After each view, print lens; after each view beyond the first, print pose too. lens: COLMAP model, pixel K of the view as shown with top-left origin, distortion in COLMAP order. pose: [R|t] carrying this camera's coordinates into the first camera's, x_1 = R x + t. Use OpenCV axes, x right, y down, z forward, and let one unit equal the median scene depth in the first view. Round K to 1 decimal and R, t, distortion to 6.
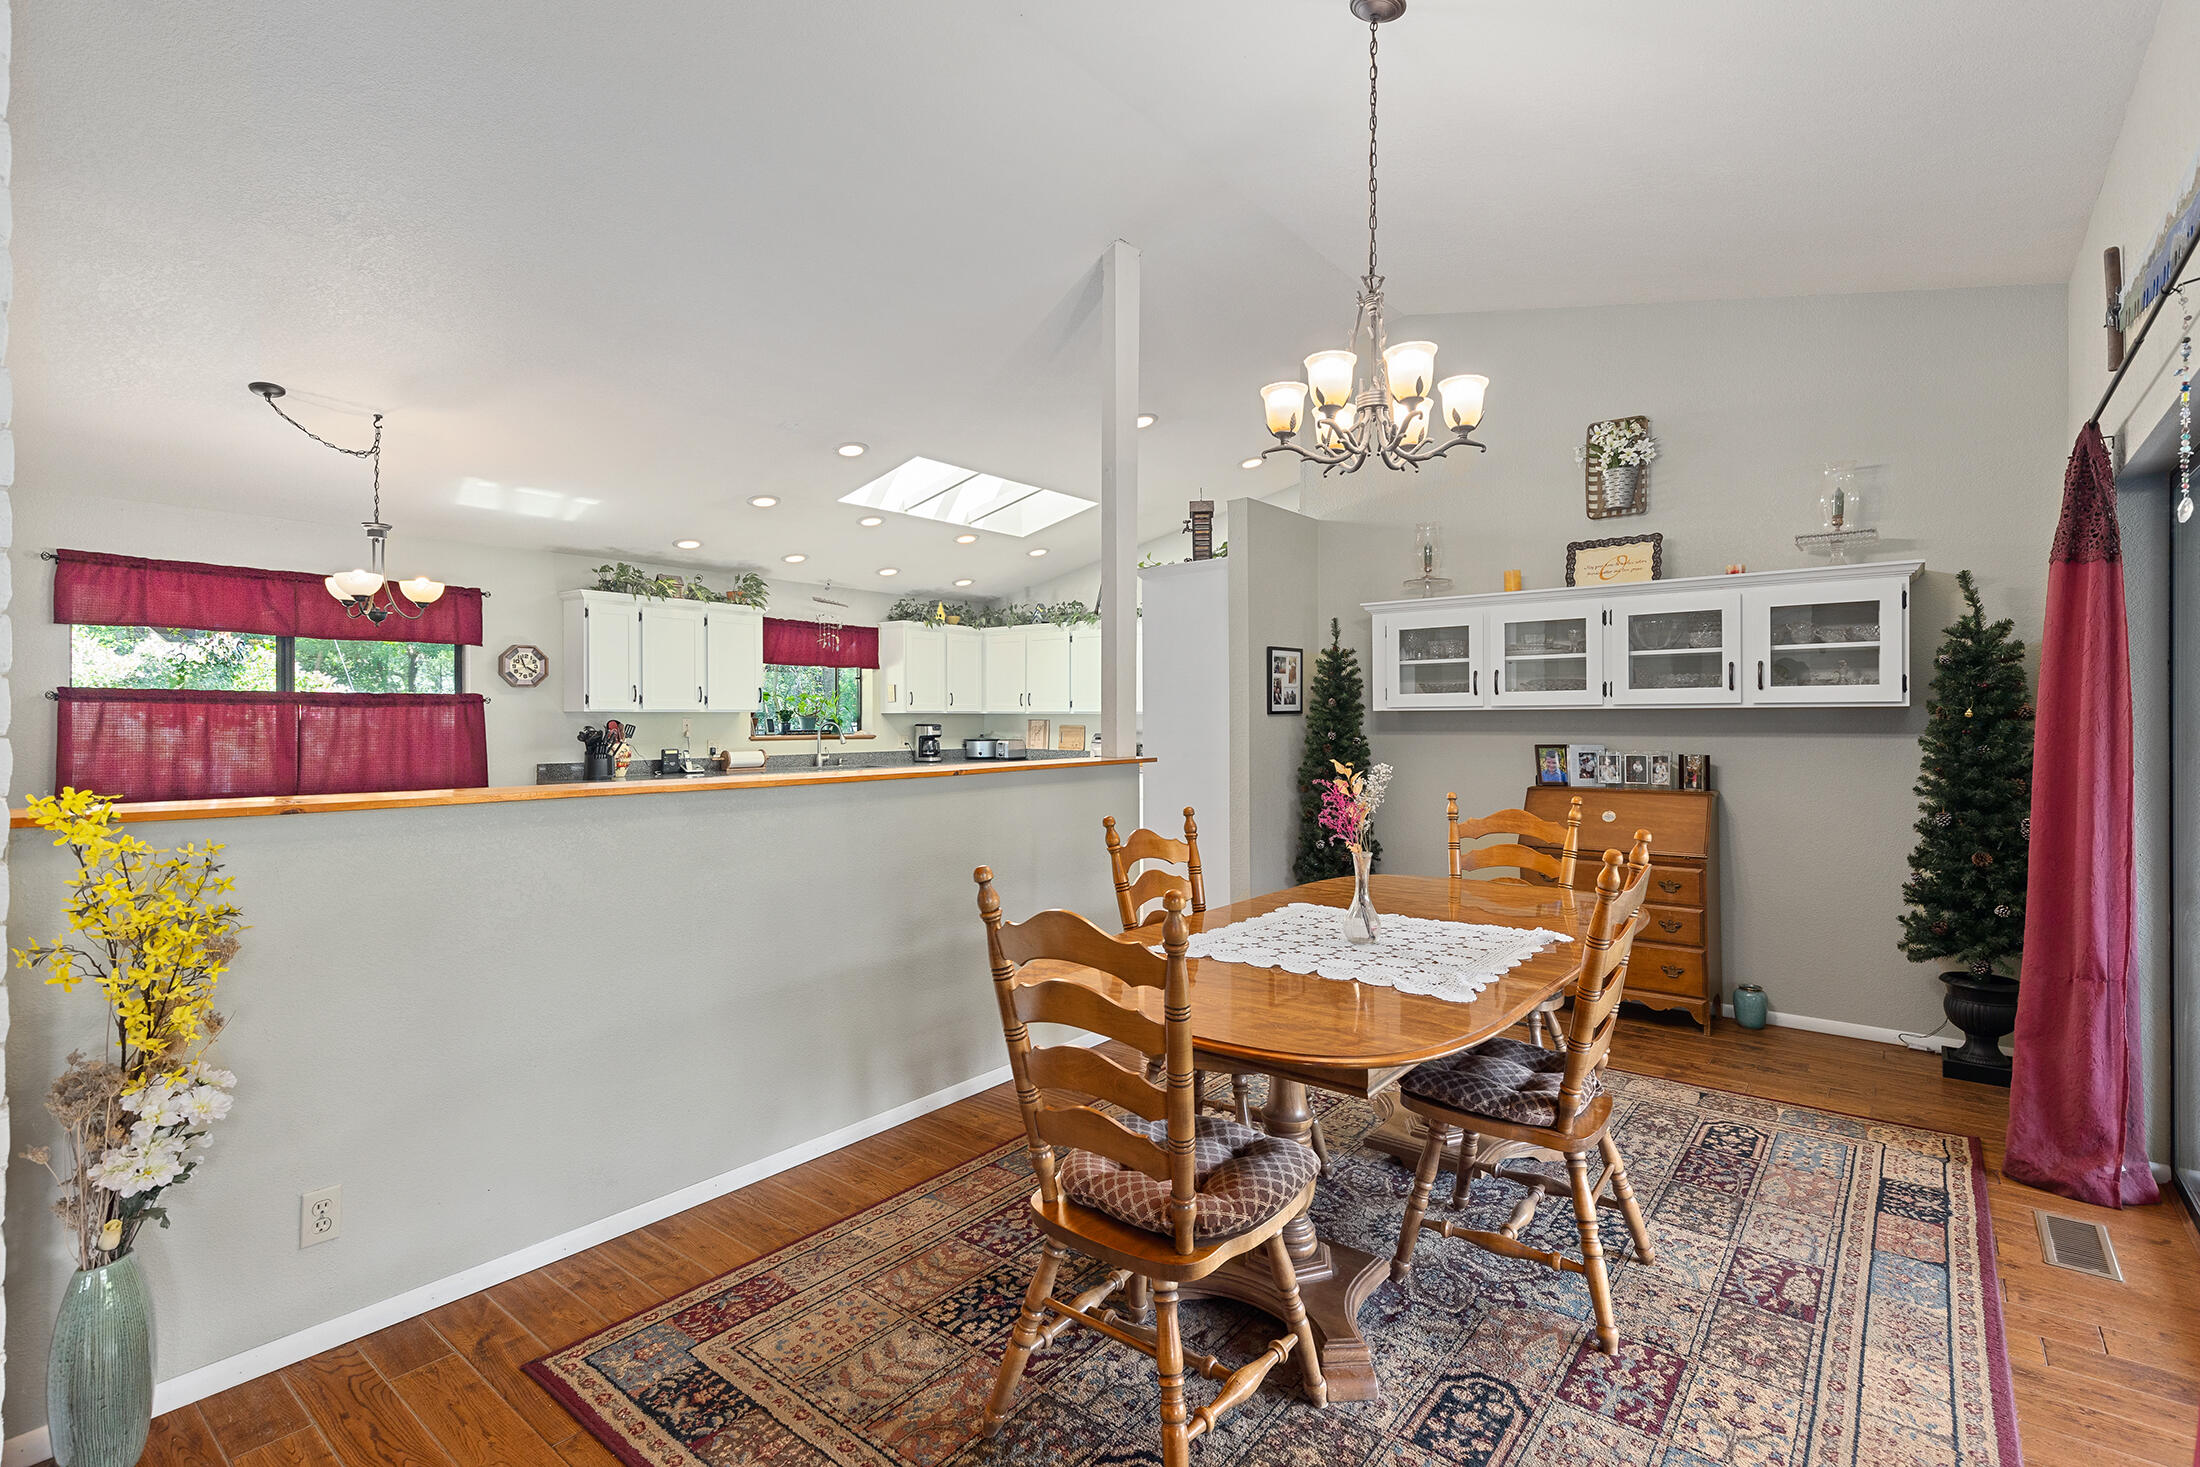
lens RADIAL K [[1003.7, 0, 1101.2], [0, 1003.7, 720.7], [0, 0, 1]] dist [0.017309, -0.000499]
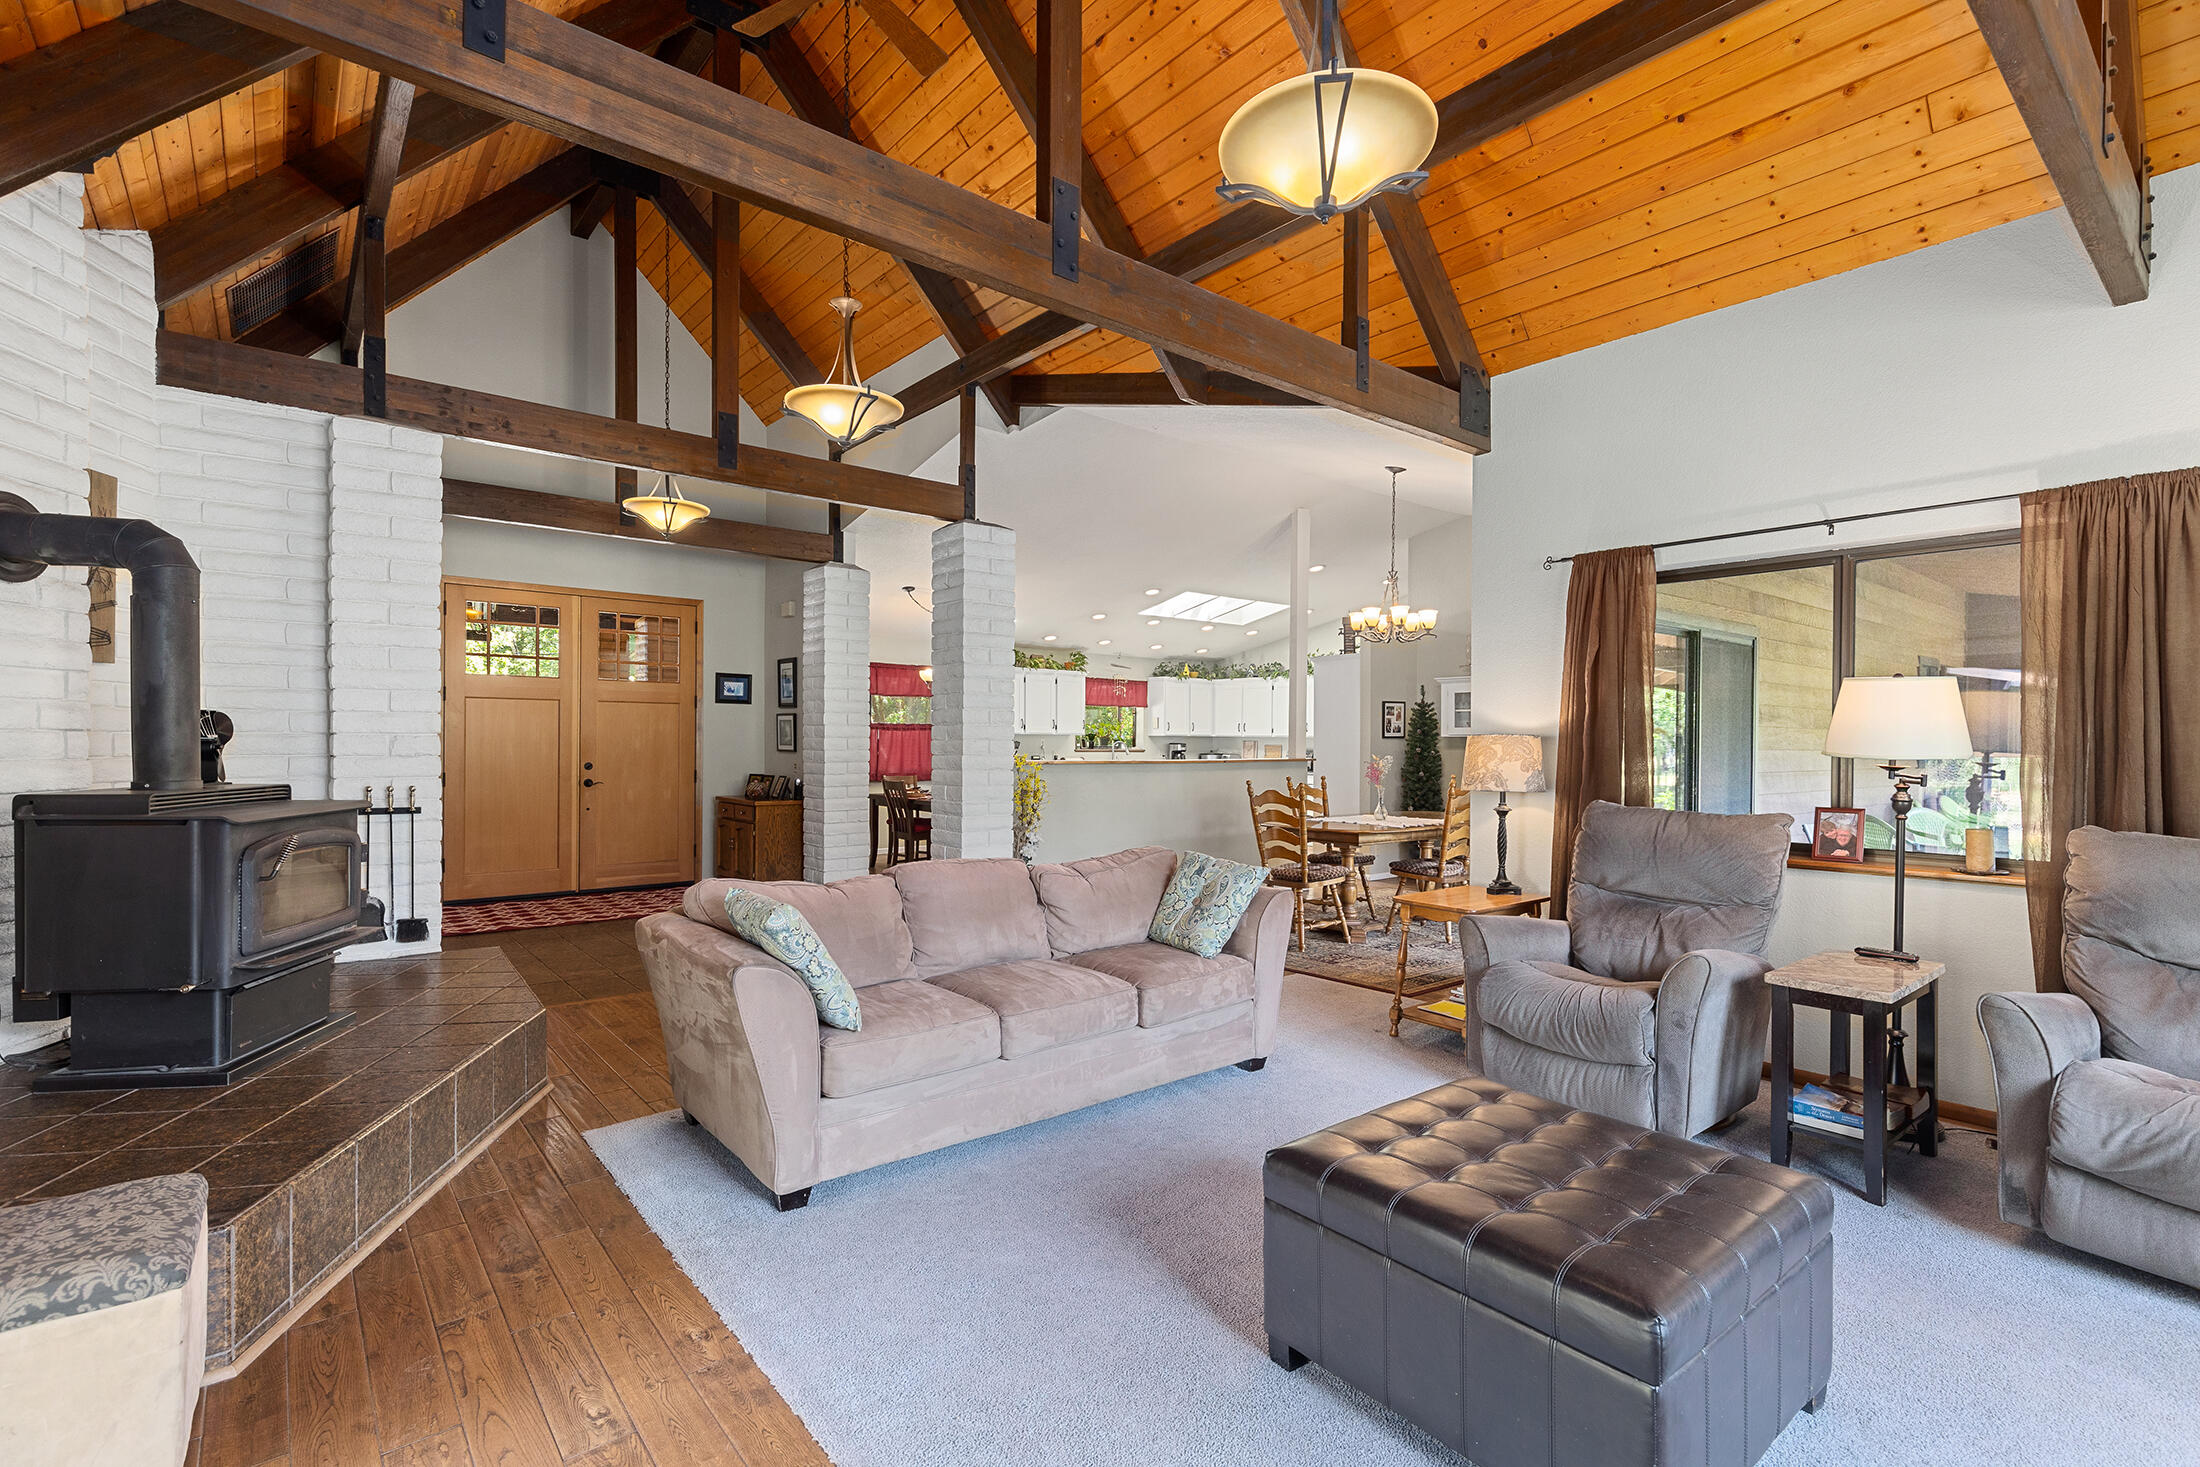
lens RADIAL K [[1003.7, 0, 1092.9], [0, 1003.7, 738.3], [0, 0, 1]] dist [0.017309, -0.000499]
pose [[0.979038, 0.008971, -0.203478, 0.014308], [-0.010270, 0.999933, -0.005326, 0.006163], [0.203417, 0.007304, 0.979065, -0.602014]]
